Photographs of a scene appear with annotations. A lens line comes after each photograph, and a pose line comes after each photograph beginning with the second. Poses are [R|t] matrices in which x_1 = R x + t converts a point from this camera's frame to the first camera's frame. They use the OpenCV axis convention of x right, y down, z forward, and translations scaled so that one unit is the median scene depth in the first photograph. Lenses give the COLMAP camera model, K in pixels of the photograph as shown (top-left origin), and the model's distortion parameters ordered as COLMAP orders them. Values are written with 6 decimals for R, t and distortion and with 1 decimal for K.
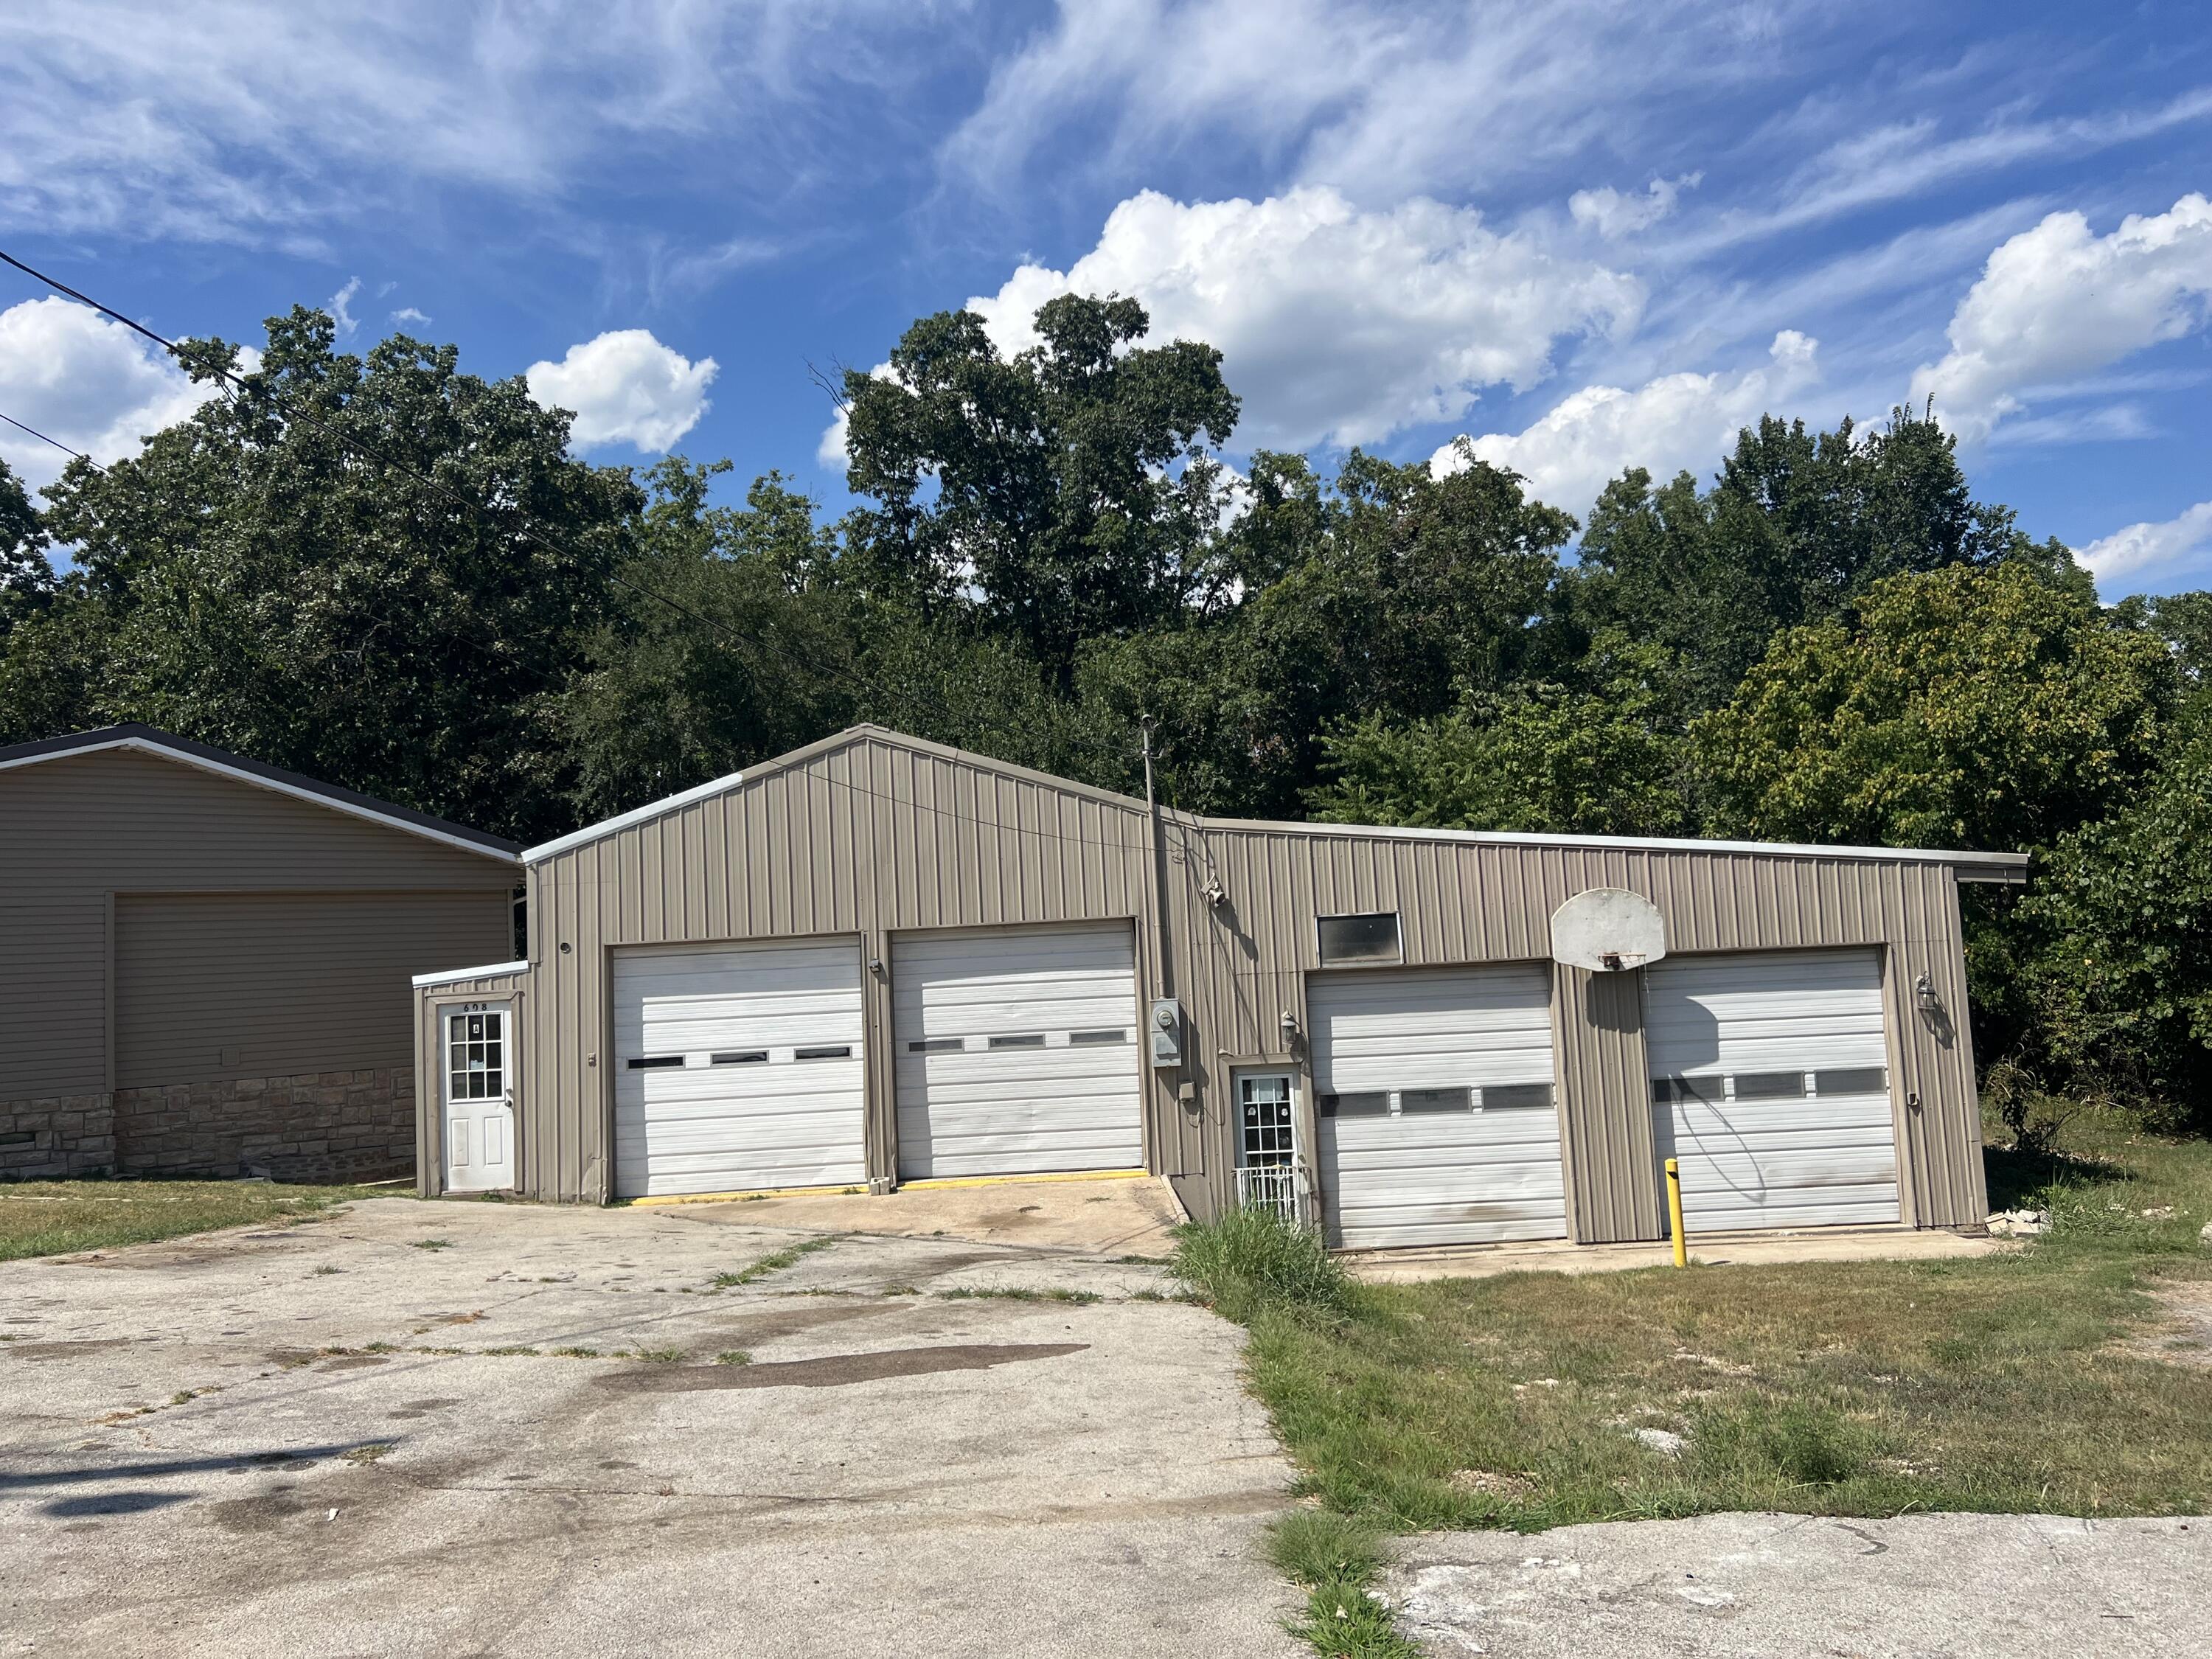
lens RADIAL K [[1601.3, 0, 1106.0], [0, 1601.3, 829.5], [0, 0, 1]] dist [0.040260, -0.053921]
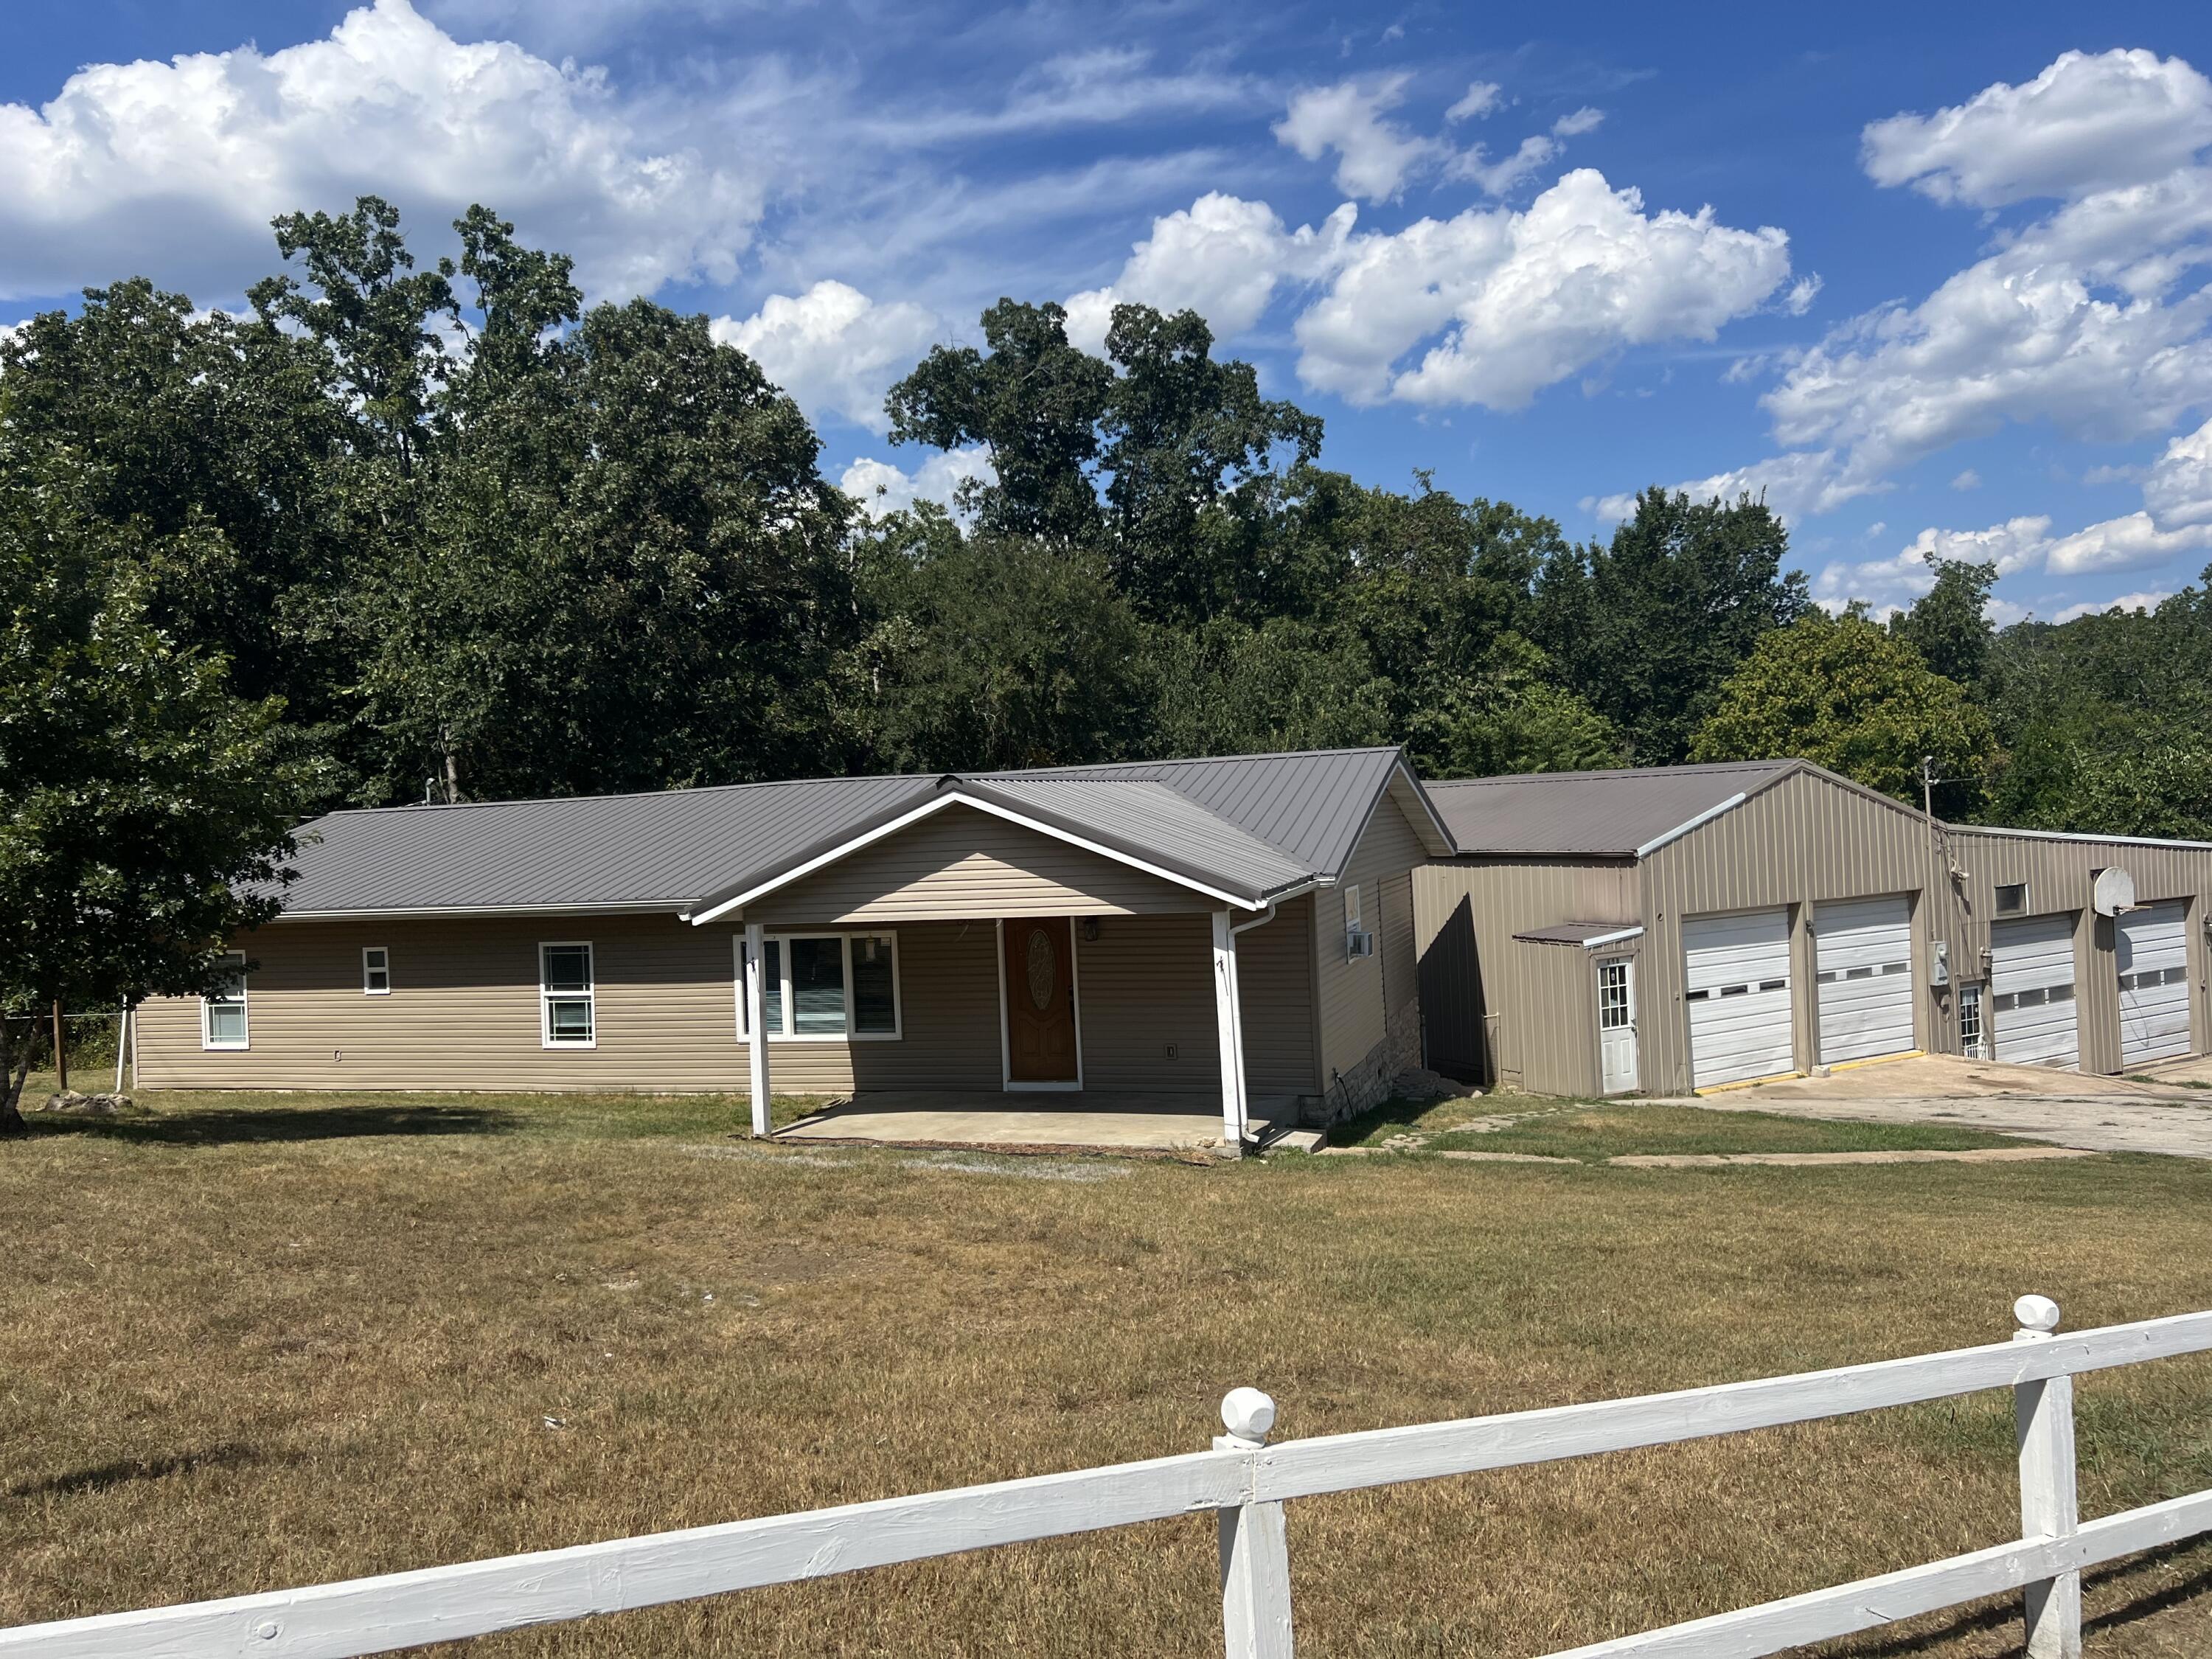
lens RADIAL K [[1652.4, 0, 1106.0], [0, 1652.4, 829.5], [0, 0, 1]] dist [0.056113, -0.063832]
pose [[0.881037, 0.000070, 0.473047, -1.434163], [-0.027010, 0.998376, 0.050158, -0.062194], [-0.472275, -0.056968, 0.879608, -0.044035]]
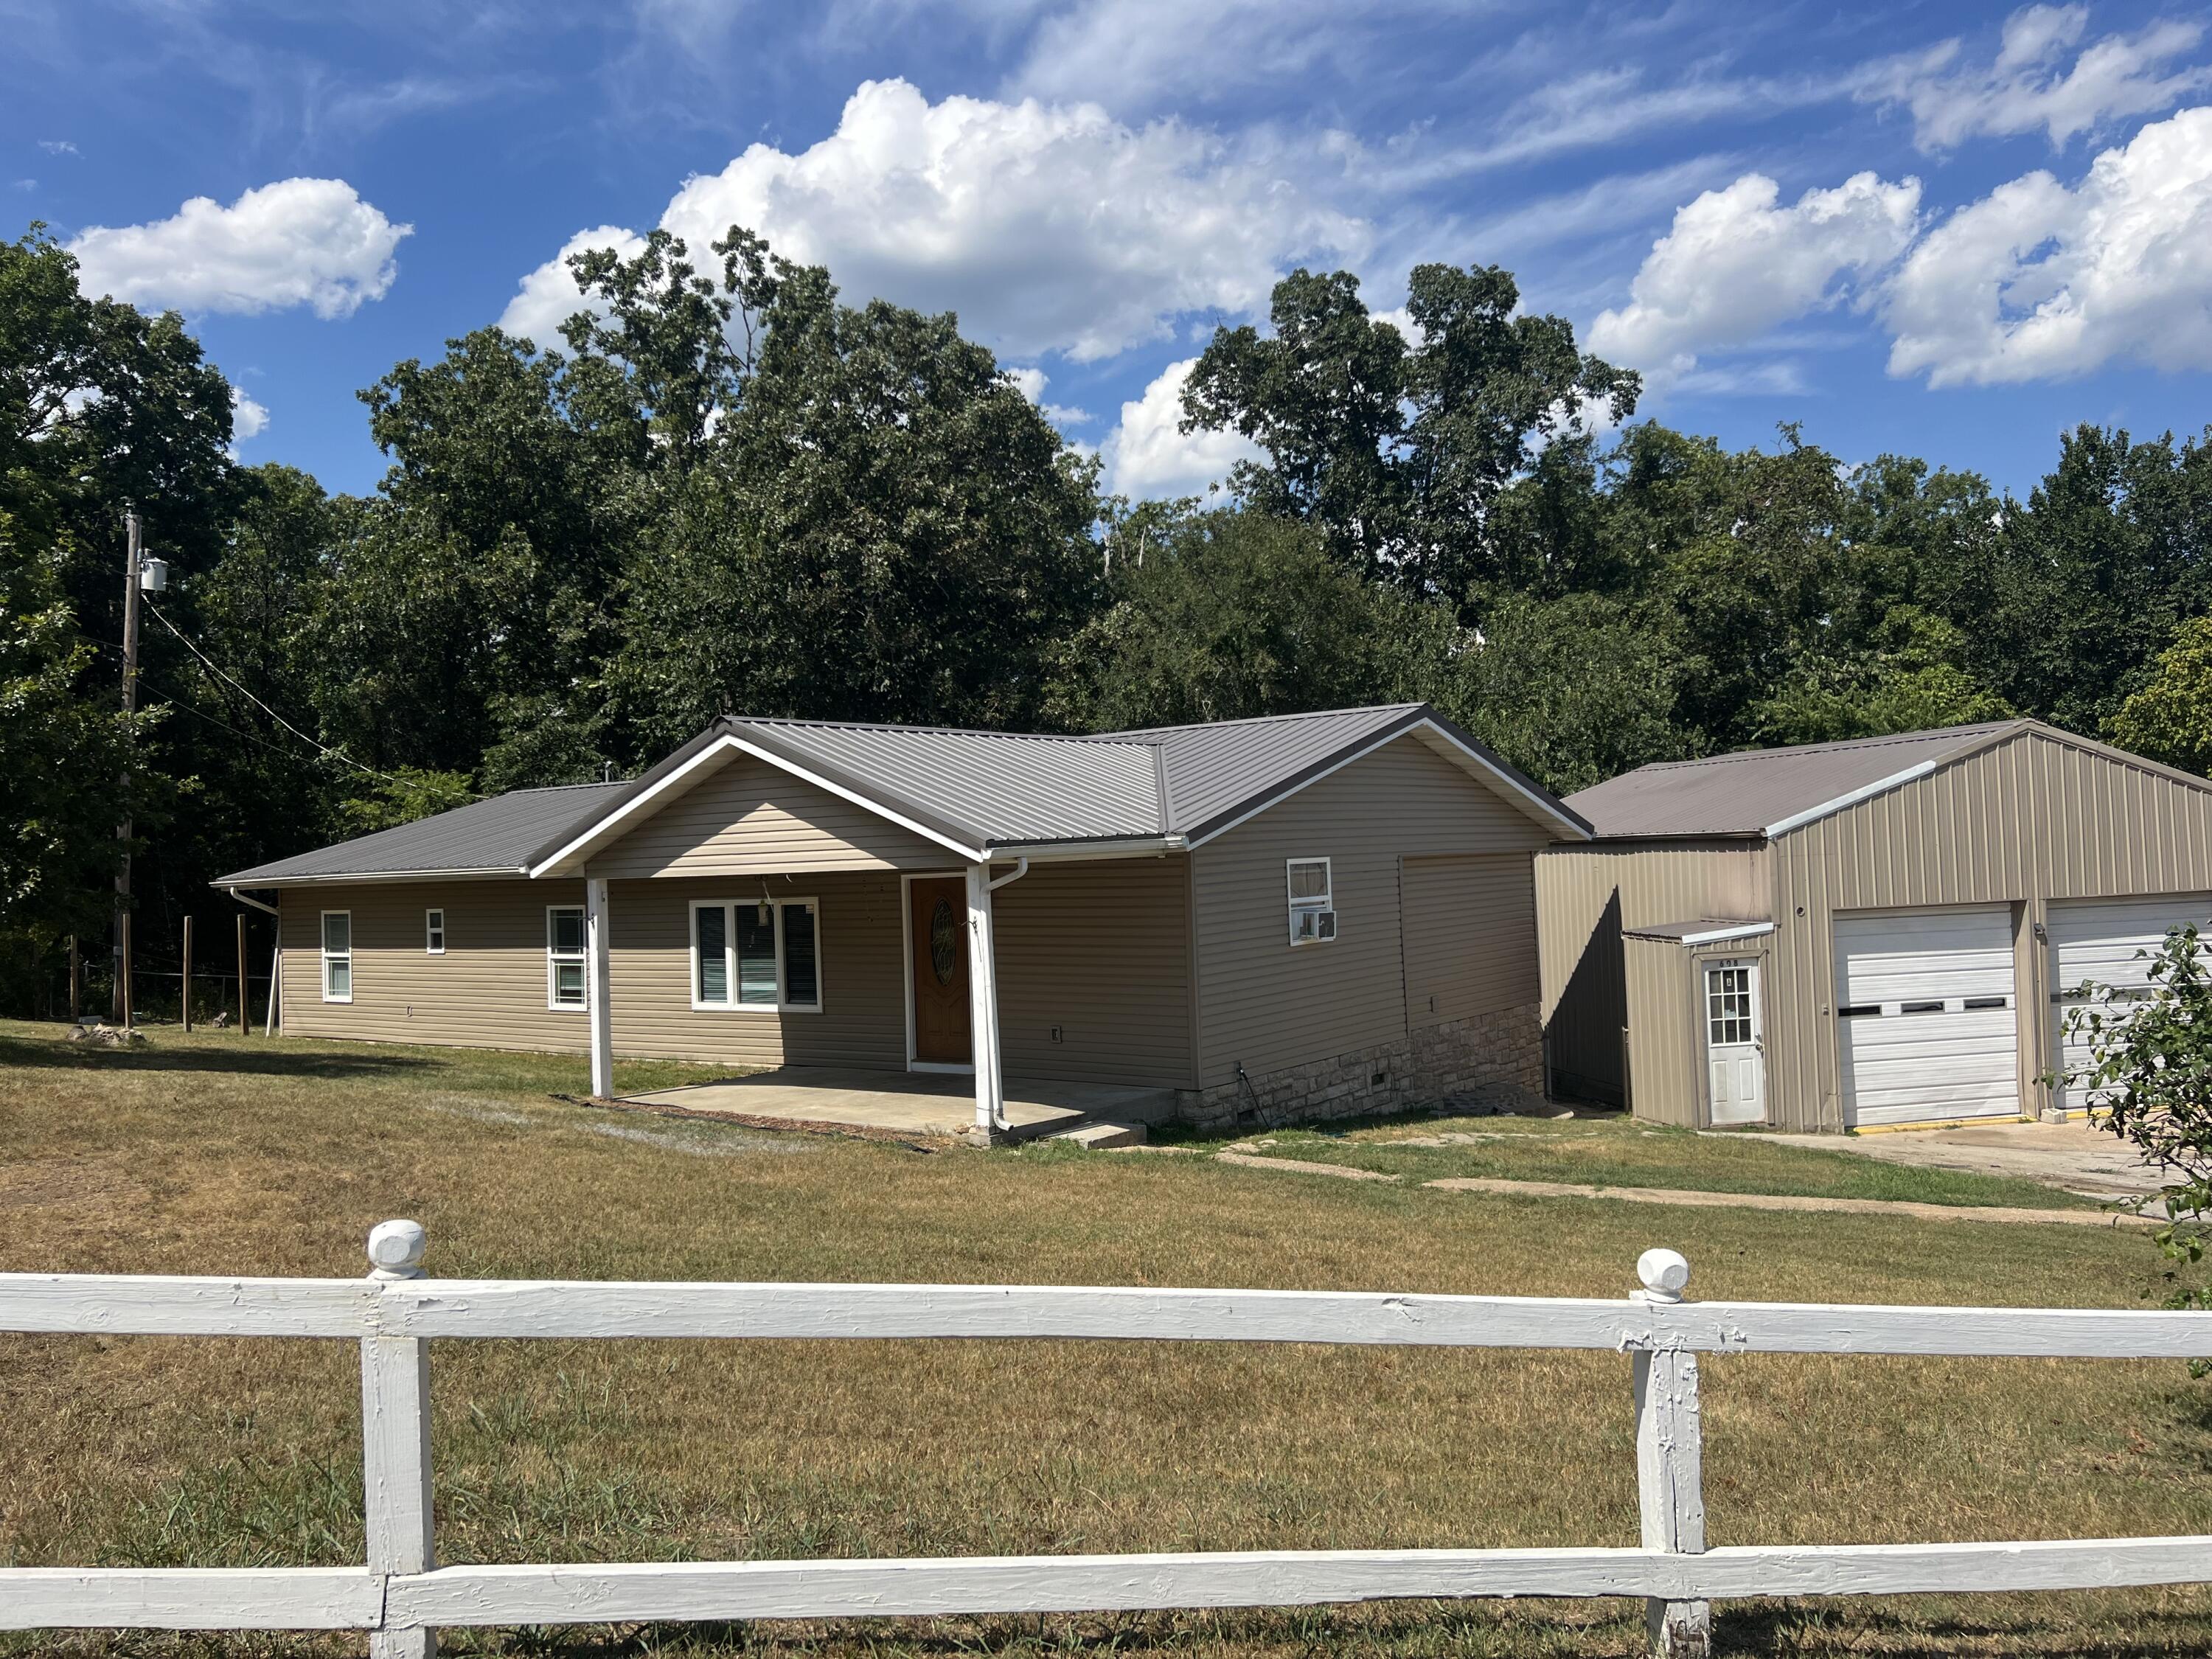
lens RADIAL K [[1652.4, 0, 1106.0], [0, 1652.4, 829.5], [0, 0, 1]] dist [0.056113, -0.063832]
pose [[0.983689, 0.012624, 0.179433, -1.026009], [-0.020937, 0.998789, 0.044511, -0.027514], [-0.178654, -0.047542, 0.982763, -0.074917]]
